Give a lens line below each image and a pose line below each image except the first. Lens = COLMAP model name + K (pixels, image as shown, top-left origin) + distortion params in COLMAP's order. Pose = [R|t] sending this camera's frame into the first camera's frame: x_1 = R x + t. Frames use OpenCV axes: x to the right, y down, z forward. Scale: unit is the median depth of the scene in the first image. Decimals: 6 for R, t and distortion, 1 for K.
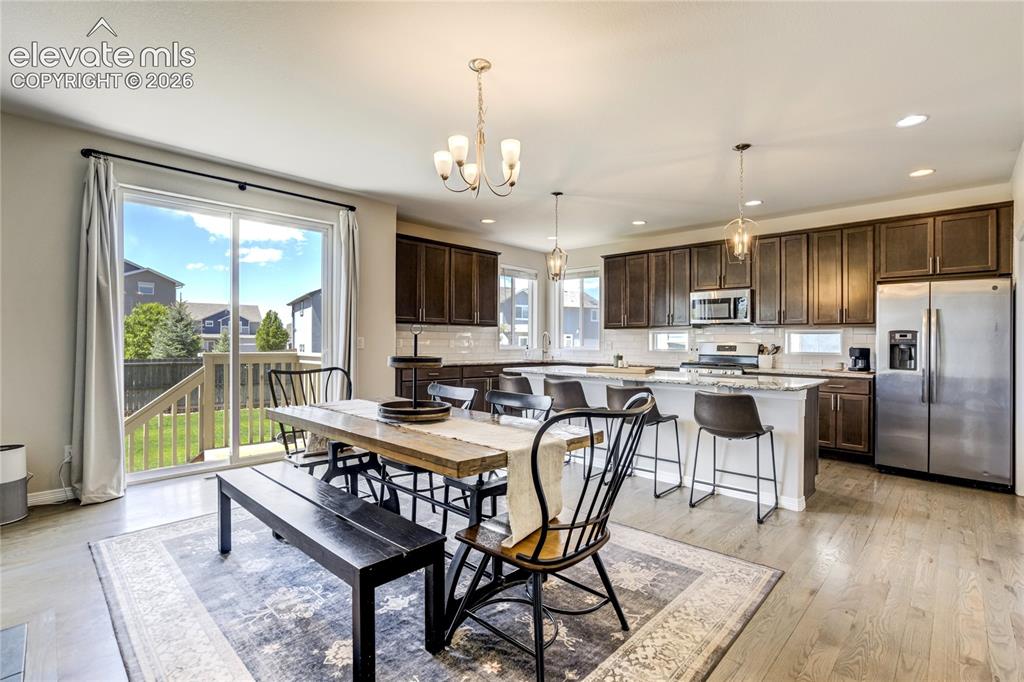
lens RADIAL K [[469.4, 0, 517.9], [0, 469.4, 338.8], [0, 0, 1]] dist [-0.035332, 0.012991]
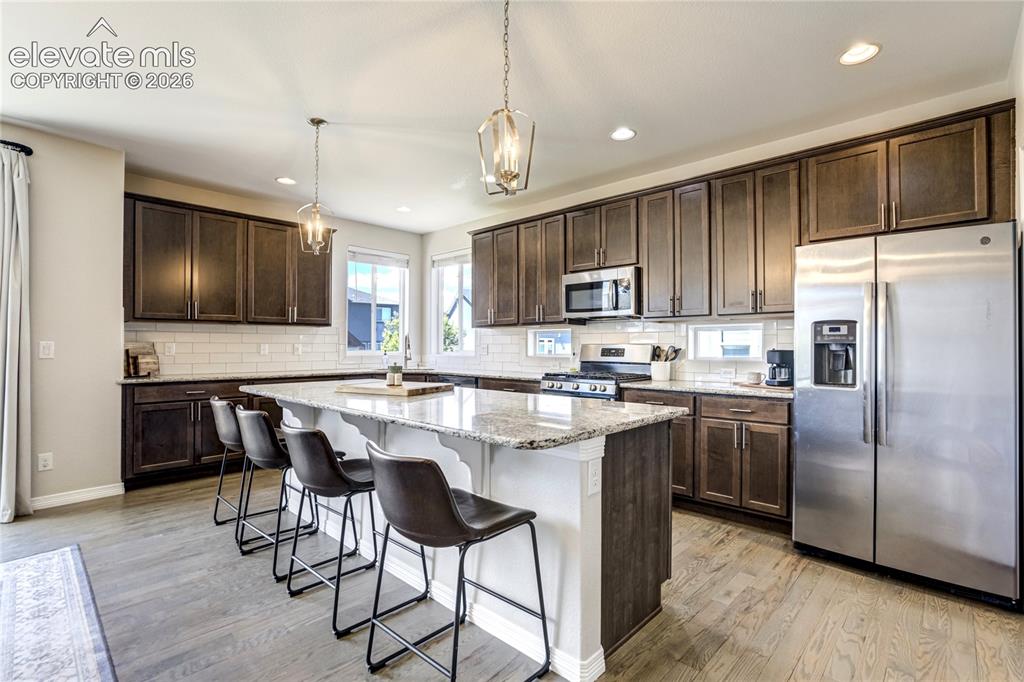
lens RADIAL K [[472.0, 0, 514.4], [0, 472.0, 341.1], [0, 0, 1]] dist [-0.039623, 0.015695]
pose [[0.999959, -0.009106, 0.000236, 0.364434], [0.009107, 0.999946, -0.005086, 0.006903], [-0.000190, 0.005088, 0.999987, 0.343413]]
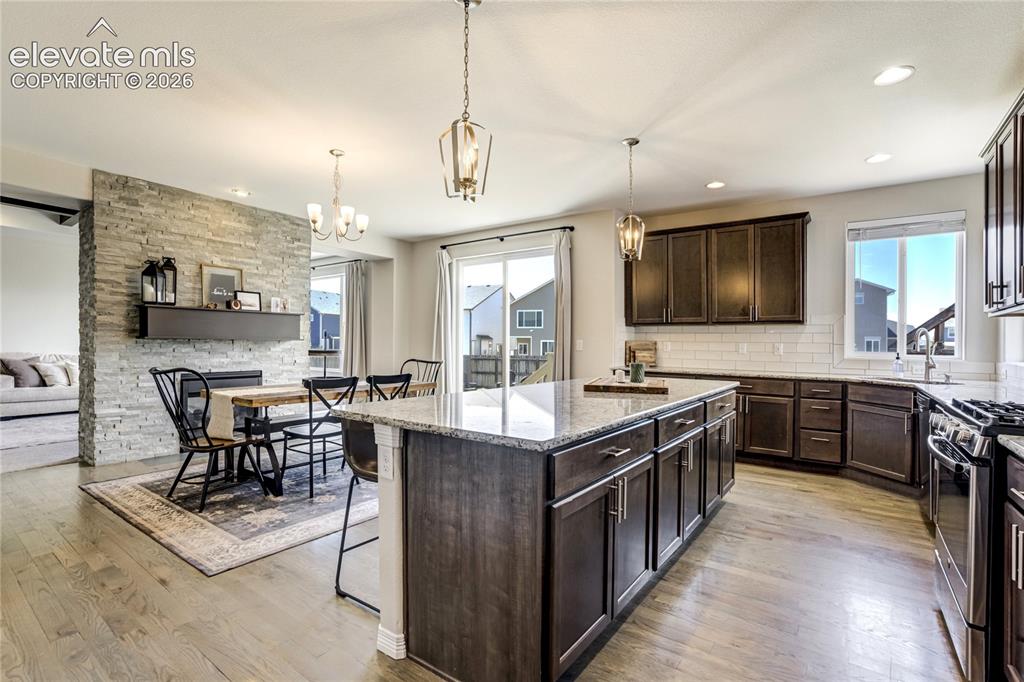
lens RADIAL K [[476.2, 0, 527.9], [0, 476.2, 341.2], [0, 0, 1]] dist [-0.045974, 0.011499]
pose [[0.159964, -0.010446, -0.987068, 0.794115], [-0.005124, 0.999922, -0.011412, 0.013307], [0.987109, 0.006883, 0.159898, 0.727263]]
